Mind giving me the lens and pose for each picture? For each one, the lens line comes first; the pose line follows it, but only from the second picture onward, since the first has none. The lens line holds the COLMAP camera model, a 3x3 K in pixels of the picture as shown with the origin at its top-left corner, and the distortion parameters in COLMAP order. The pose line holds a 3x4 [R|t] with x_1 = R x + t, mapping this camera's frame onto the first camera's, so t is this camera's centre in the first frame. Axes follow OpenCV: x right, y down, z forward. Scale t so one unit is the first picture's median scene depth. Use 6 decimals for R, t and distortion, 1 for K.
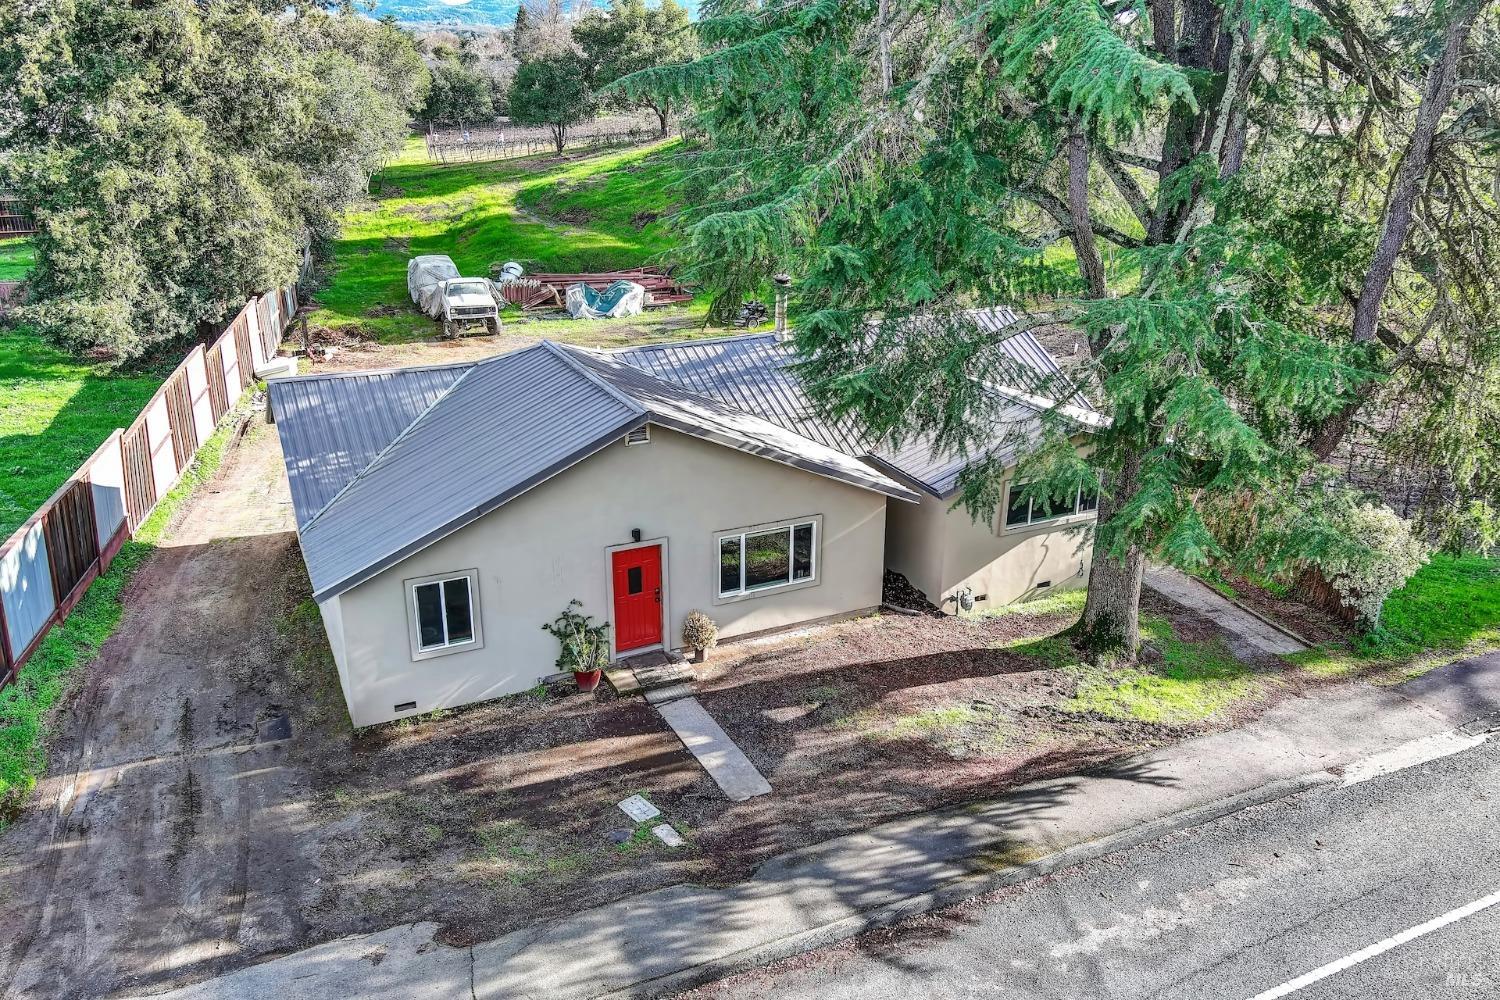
lens RADIAL K [[1145.8, 0, 755.6], [0, 1145.8, 503.5], [0, 0, 1]] dist [0.042726, -0.041448]
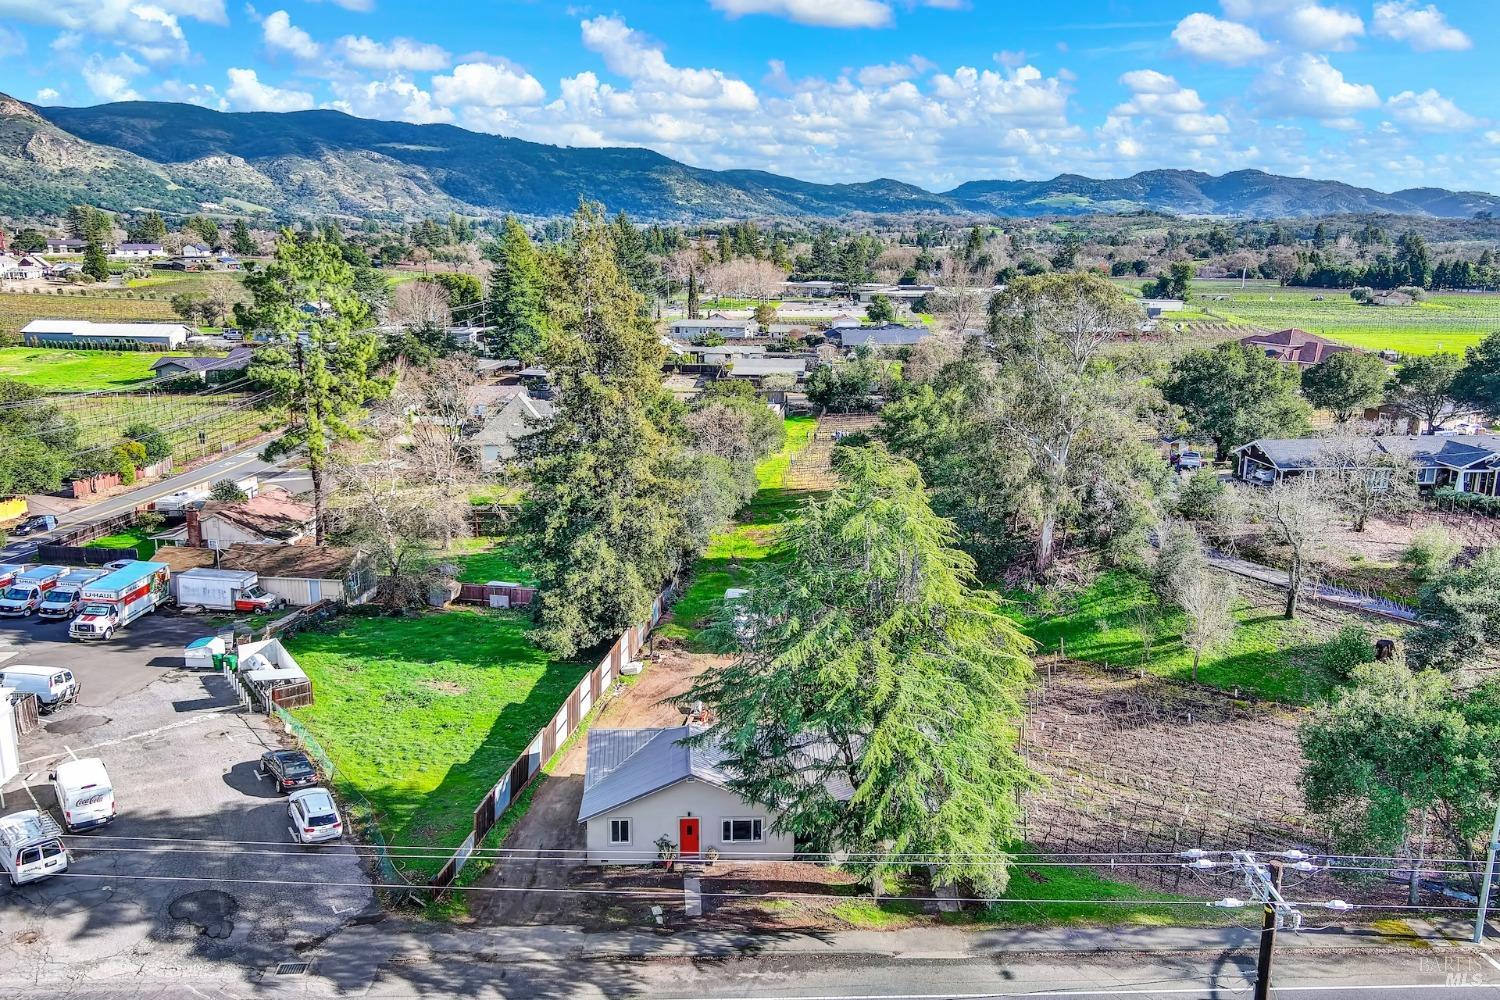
lens RADIAL K [[1145.8, 0, 755.6], [0, 1145.8, 503.5], [0, 0, 1]] dist [0.042726, -0.041448]
pose [[0.925637, 0.084839, -0.368781, 0.903574], [-0.135768, 0.984116, -0.114376, -0.373718], [0.353220, 0.155940, 0.922453, -1.462793]]
